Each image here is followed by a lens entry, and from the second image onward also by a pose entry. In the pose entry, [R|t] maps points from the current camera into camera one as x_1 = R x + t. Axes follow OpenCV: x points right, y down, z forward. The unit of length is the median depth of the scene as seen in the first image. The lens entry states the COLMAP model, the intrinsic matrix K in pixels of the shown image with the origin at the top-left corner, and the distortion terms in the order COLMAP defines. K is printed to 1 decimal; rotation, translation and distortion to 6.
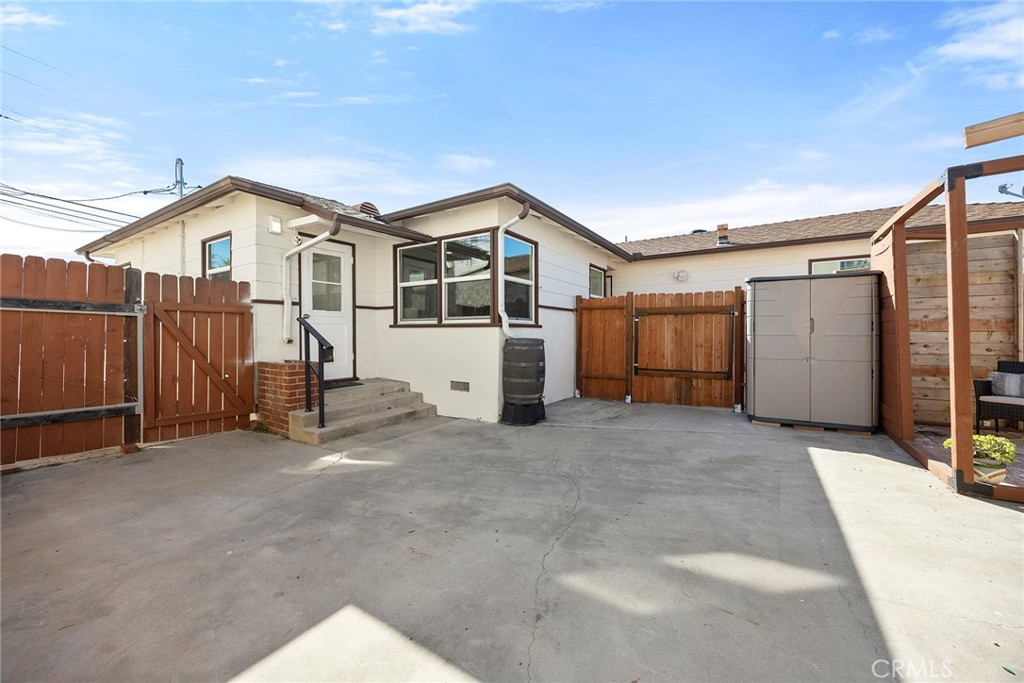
lens RADIAL K [[395.6, 0, 509.3], [0, 395.6, 334.8], [0, 0, 1]] dist [0.000088, 0.000078]
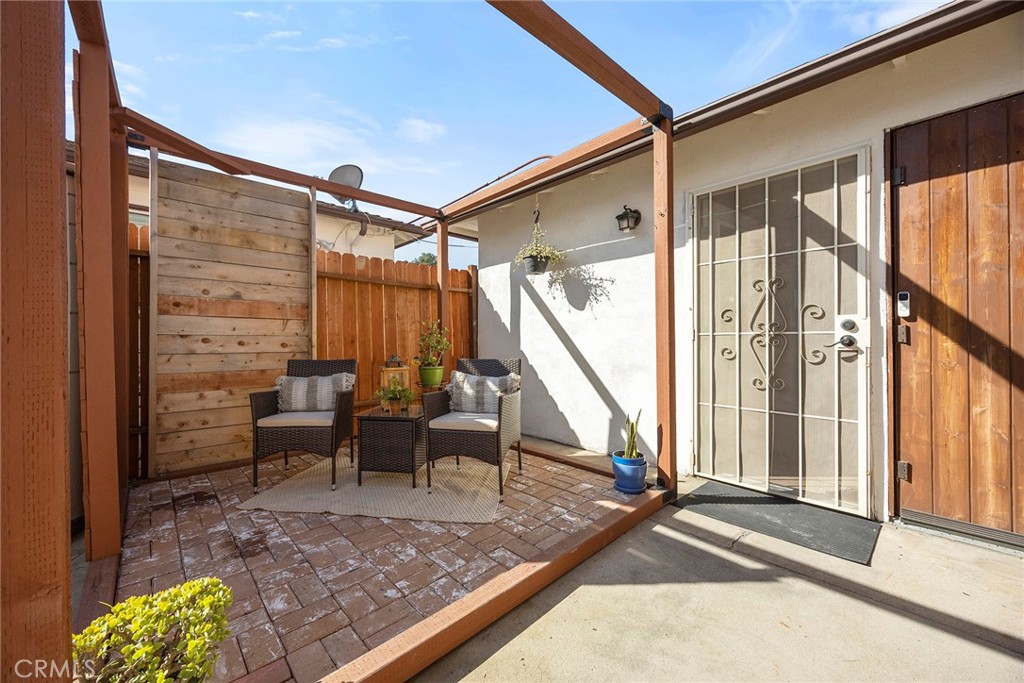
lens RADIAL K [[395.6, 0, 510.4], [0, 395.6, 342.6], [0, 0, 1]] dist [0.000088, 0.000078]
pose [[0.252921, 0.000069, 0.967487, 0.619768], [0.000839, 1.000000, -0.000290, 0.034009], [-0.967487, 0.000885, 0.252921, 0.419486]]
